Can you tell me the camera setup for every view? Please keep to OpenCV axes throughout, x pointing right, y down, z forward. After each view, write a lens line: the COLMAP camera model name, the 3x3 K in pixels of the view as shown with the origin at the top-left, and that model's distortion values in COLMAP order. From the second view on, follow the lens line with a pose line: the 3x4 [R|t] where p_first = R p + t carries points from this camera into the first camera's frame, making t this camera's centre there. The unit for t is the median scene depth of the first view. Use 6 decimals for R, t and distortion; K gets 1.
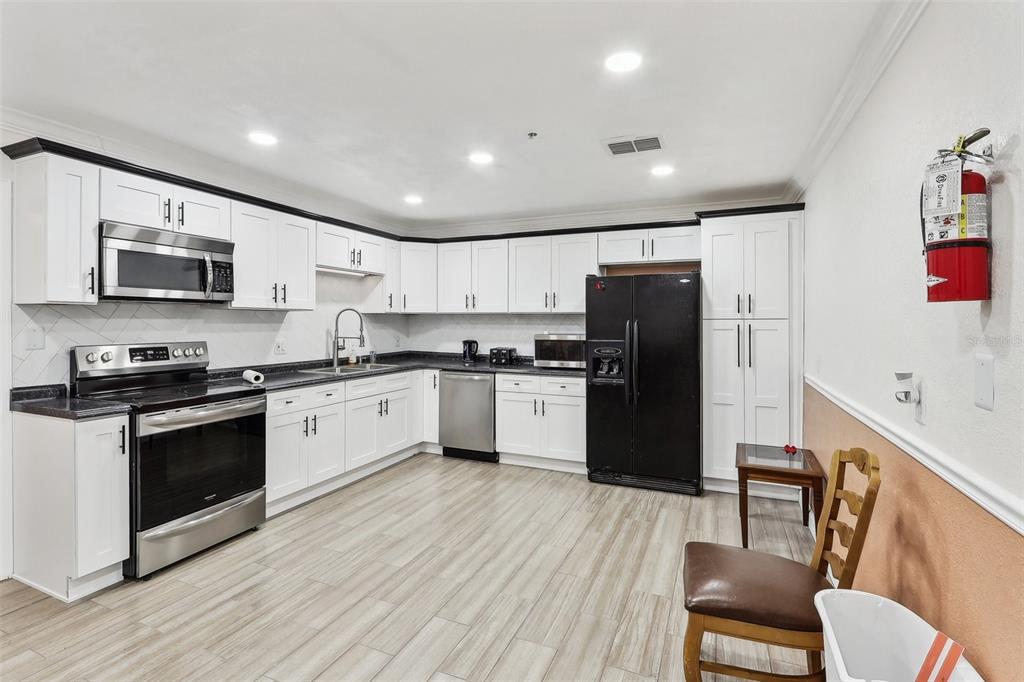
lens RADIAL K [[476.2, 0, 512.2], [0, 476.2, 320.8], [0, 0, 1]] dist [0.004409, -0.004068]
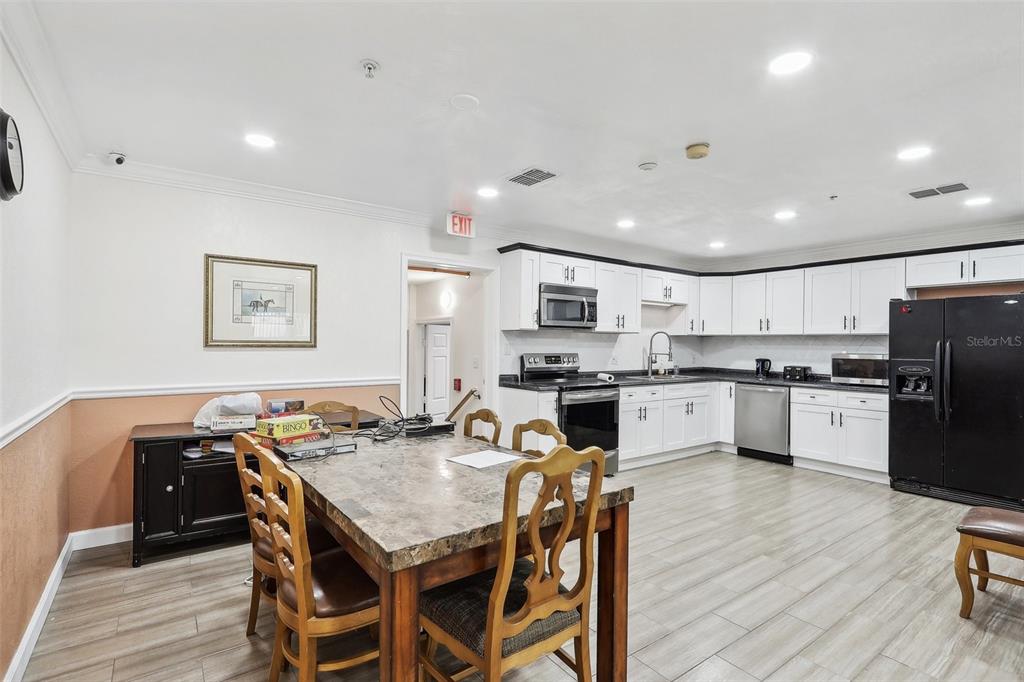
lens RADIAL K [[476.2, 0, 508.2], [0, 476.2, 345.8], [0, 0, 1]] dist [0.004409, -0.004068]
pose [[0.856646, 0.008574, -0.515834, -0.032118], [-0.007132, 0.999963, 0.004777, 0.012211], [0.515856, -0.000413, 0.856675, -0.417650]]
